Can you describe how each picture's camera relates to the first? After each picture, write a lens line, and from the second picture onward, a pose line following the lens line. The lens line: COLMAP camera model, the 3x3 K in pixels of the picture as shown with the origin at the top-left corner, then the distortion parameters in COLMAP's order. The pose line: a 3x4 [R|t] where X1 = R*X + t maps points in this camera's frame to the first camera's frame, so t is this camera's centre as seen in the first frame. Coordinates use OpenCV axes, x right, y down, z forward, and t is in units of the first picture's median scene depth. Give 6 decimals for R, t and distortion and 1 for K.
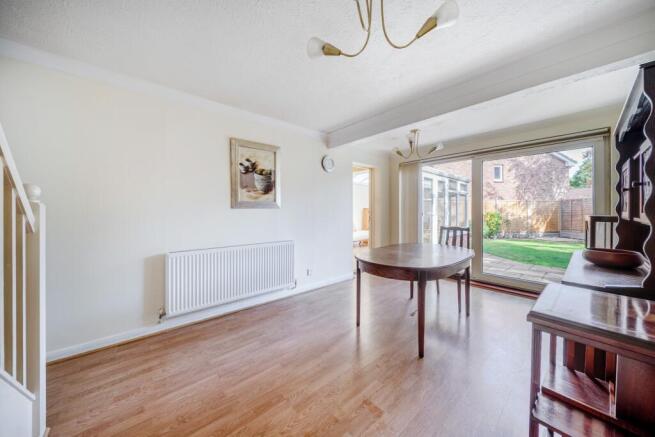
lens RADIAL K [[228.9, 0, 327.8], [0, 228.9, 211.3], [0, 0, 1]] dist [-0.001252, -0.000059]
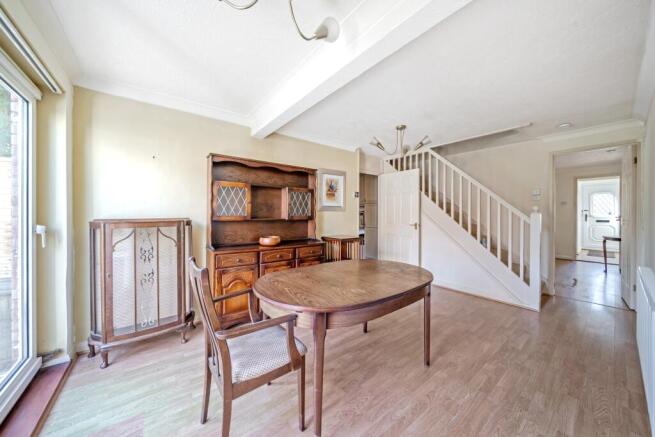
lens RADIAL K [[228.9, 0, 327.8], [0, 228.9, 211.3], [0, 0, 1]] dist [-0.001252, -0.000059]
pose [[-0.999062, -0.002277, 0.043244, 0.351905], [-0.002282, 0.999997, -0.000075, -0.019378], [-0.043244, -0.000173, -0.999065, 1.463193]]
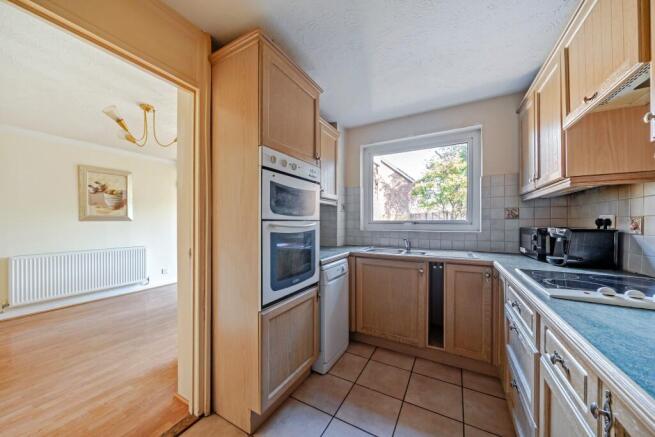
lens RADIAL K [[231.6, 0, 316.7], [0, 231.6, 222.8], [0, 0, 1]] dist [0.000344, 0.000212]
pose [[0.948573, -0.005347, 0.316513, 0.395232], [0.006612, 0.999974, -0.002923, 0.008819], [-0.316489, 0.004866, 0.948584, -0.596250]]
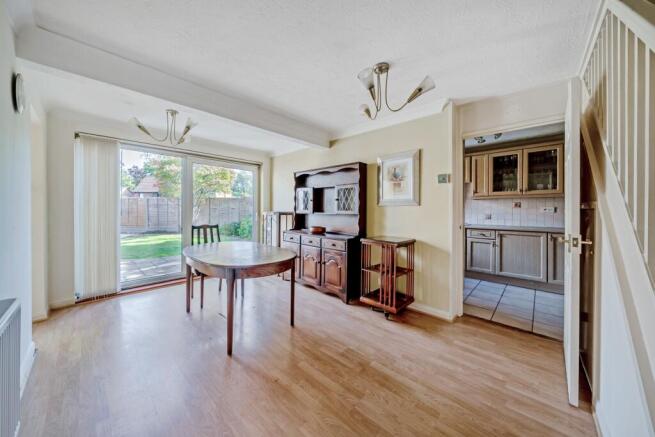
lens RADIAL K [[228.9, 0, 327.8], [0, 228.9, 211.3], [0, 0, 1]] dist [-0.001252, -0.000059]
pose [[-0.107797, -0.009109, 0.994131, -0.564097], [-0.003139, 0.999956, 0.008822, -0.004201], [-0.994168, -0.002170, -0.107821, 0.612175]]
